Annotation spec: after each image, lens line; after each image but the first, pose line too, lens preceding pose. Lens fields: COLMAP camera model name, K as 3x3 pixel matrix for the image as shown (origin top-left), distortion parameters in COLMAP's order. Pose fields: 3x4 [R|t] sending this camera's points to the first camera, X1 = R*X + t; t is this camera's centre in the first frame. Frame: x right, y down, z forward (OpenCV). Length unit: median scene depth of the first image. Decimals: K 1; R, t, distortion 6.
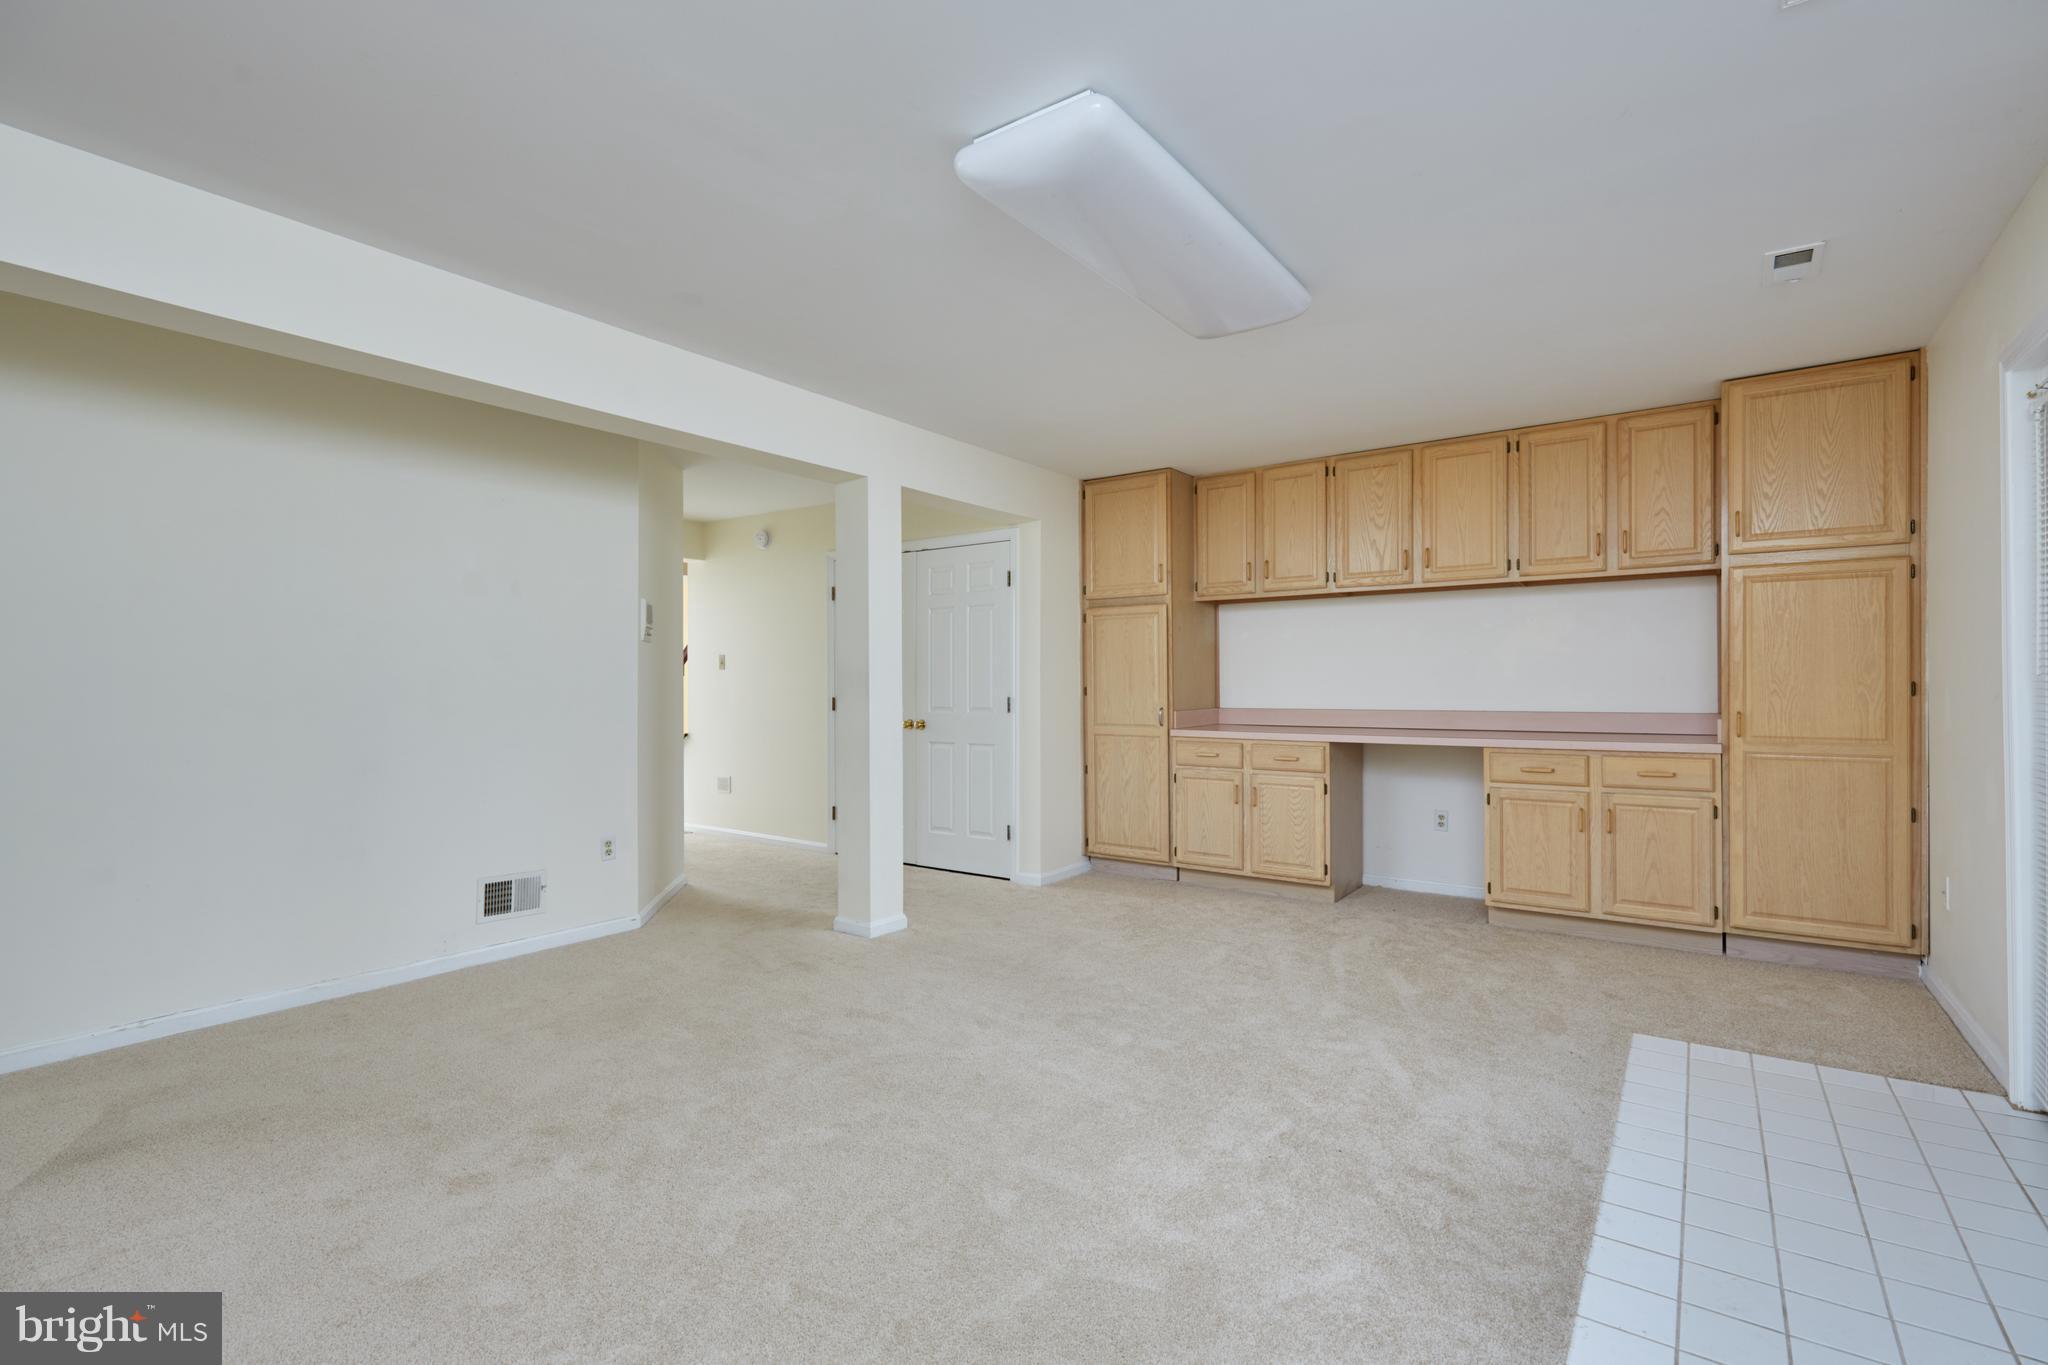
lens RADIAL K [[936.9, 0, 1032.3], [0, 936.9, 687.4], [0, 0, 1]] dist [-0.001000, -0.000326]
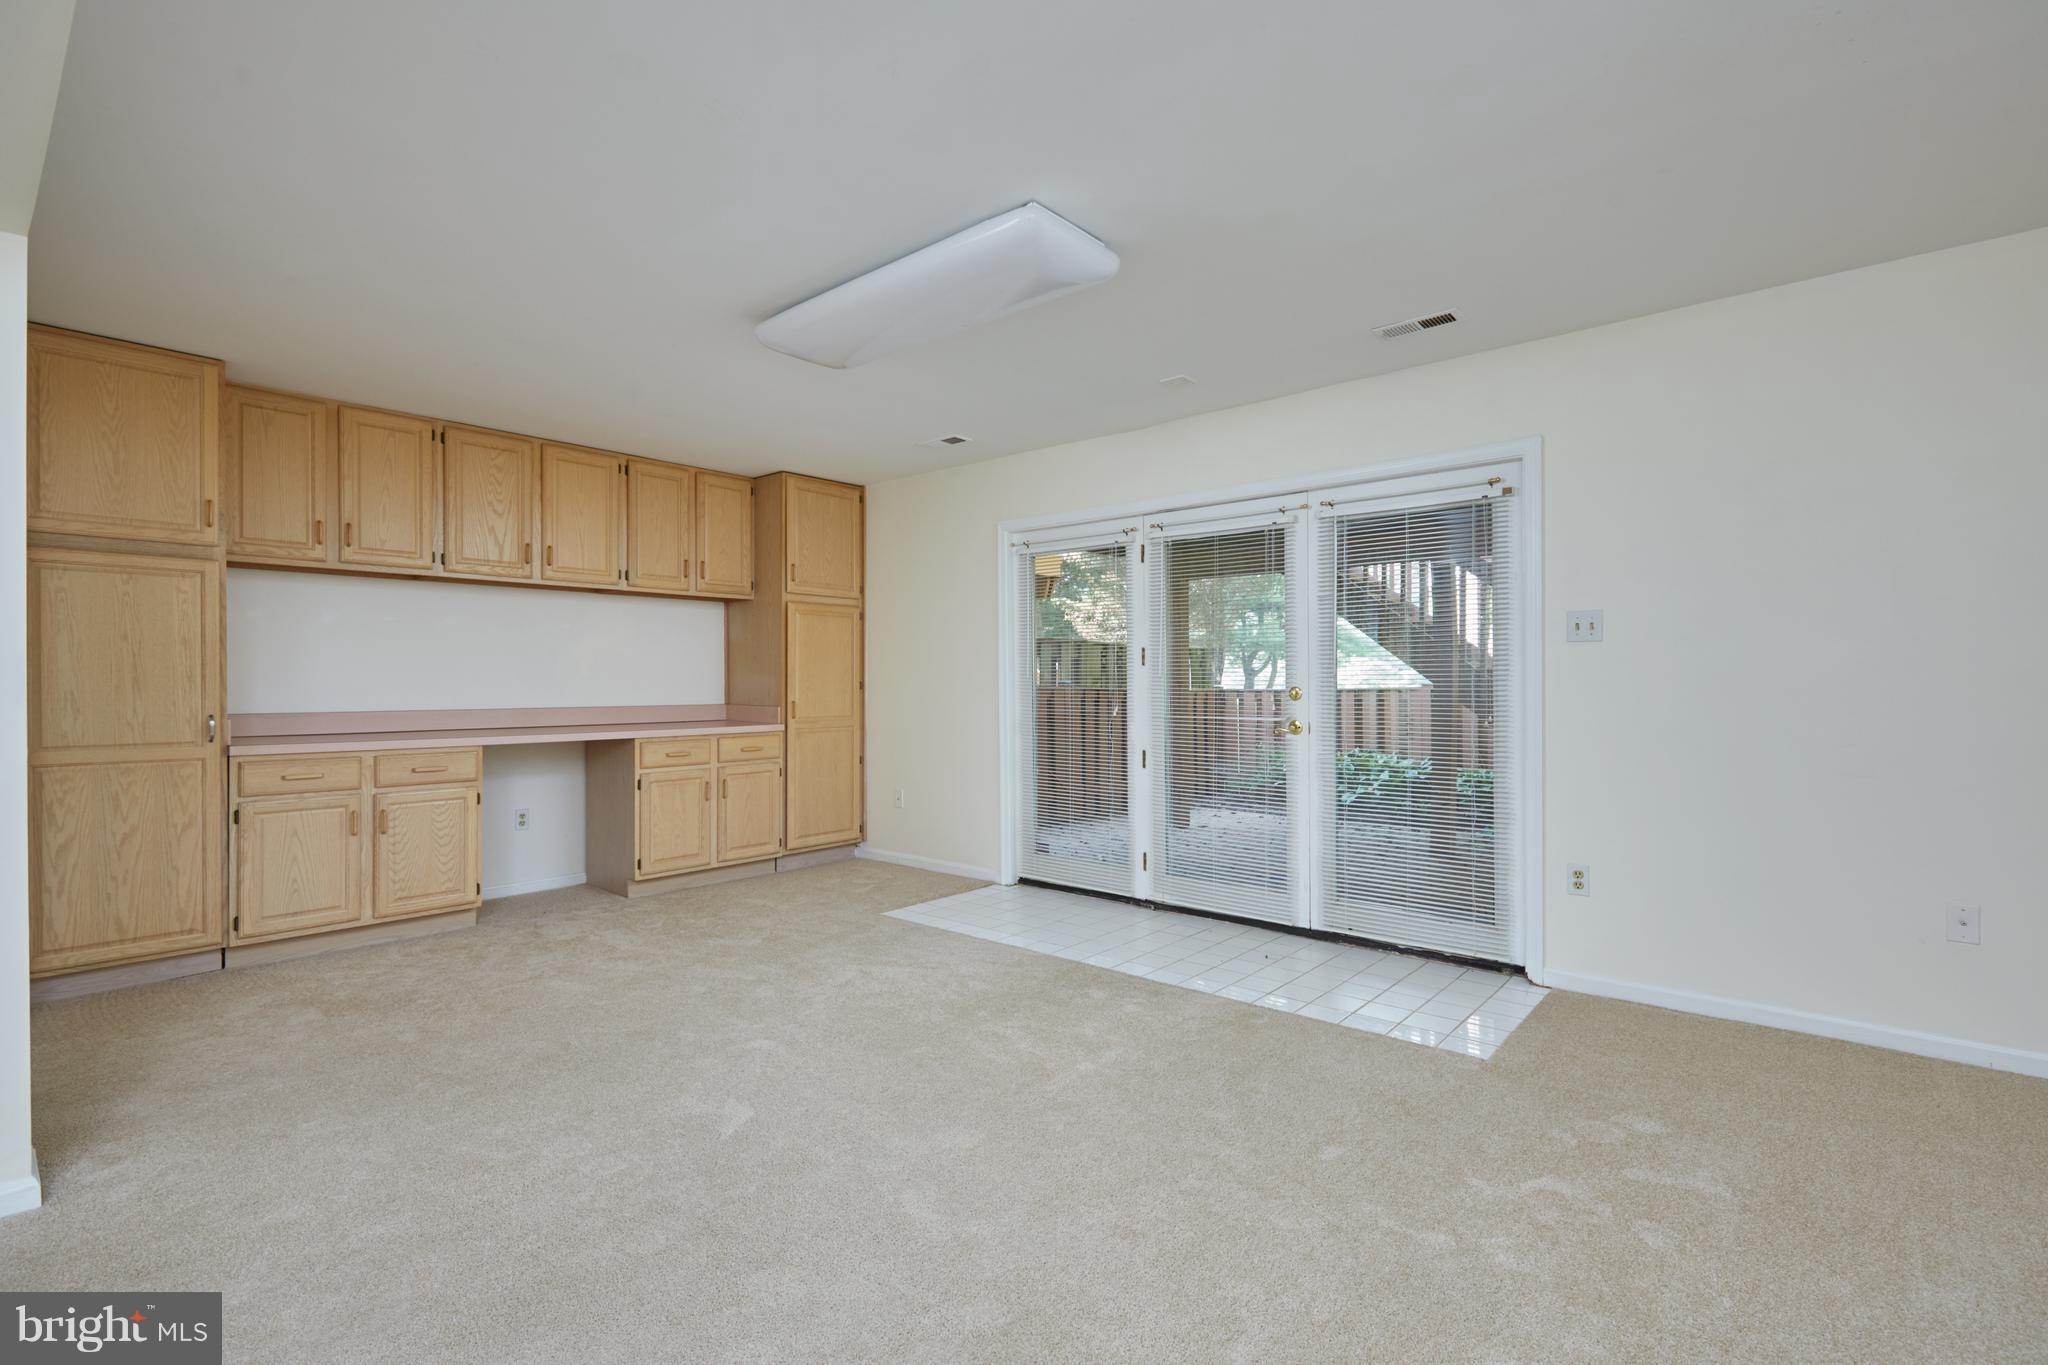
lens RADIAL K [[936.9, 0, 1032.3], [0, 936.9, 687.4], [0, 0, 1]] dist [-0.001000, -0.000326]
pose [[0.087203, -0.001055, 0.996190, -0.542001], [0.002712, 0.999996, 0.000822, 0.003375], [-0.996187, 0.002630, 0.087206, 0.405938]]
